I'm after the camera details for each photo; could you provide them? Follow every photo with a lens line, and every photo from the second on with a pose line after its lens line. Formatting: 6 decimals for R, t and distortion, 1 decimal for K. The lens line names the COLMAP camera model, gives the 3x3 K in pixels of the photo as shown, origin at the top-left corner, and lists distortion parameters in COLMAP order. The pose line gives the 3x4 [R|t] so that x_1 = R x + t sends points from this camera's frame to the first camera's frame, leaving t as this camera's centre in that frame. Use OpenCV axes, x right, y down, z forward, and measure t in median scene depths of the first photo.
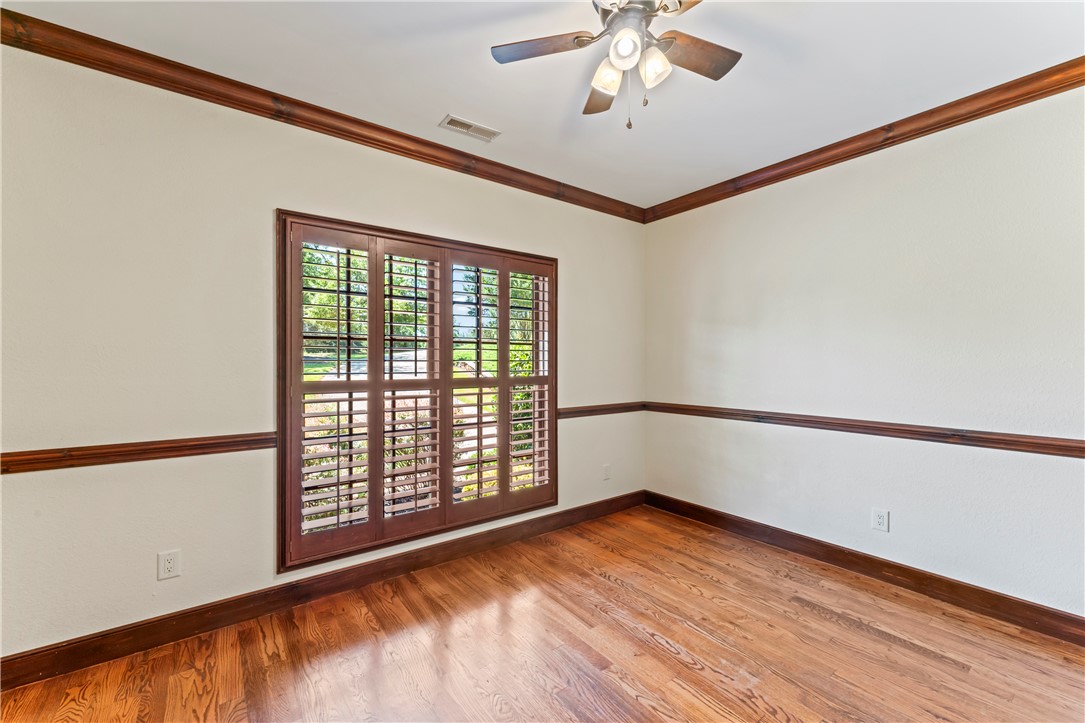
lens RADIAL K [[430.4, 0, 537.3], [0, 430.4, 364.8], [0, 0, 1]] dist [-0.000866, 0.000325]
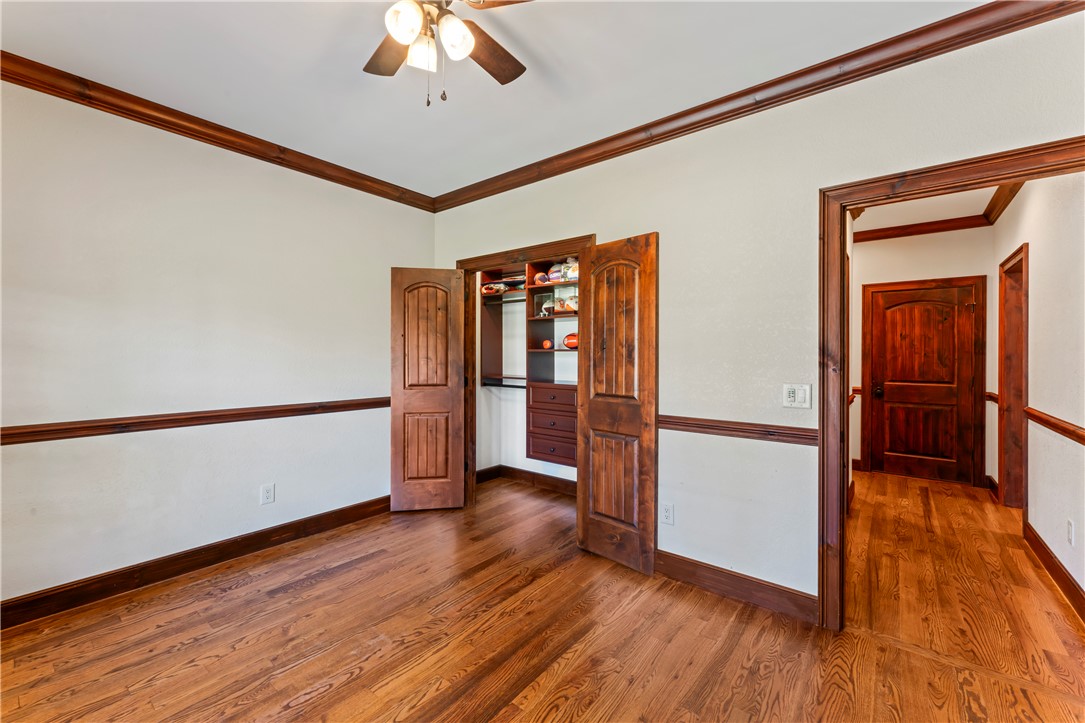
lens RADIAL K [[430.4, 0, 537.1], [0, 430.4, 358.1], [0, 0, 1]] dist [-0.000866, 0.000325]
pose [[-0.224125, -0.007981, 0.974528, -0.518343], [0.000379, 0.999966, 0.008276, -0.002116], [-0.974560, 0.002224, -0.224114, 0.661581]]
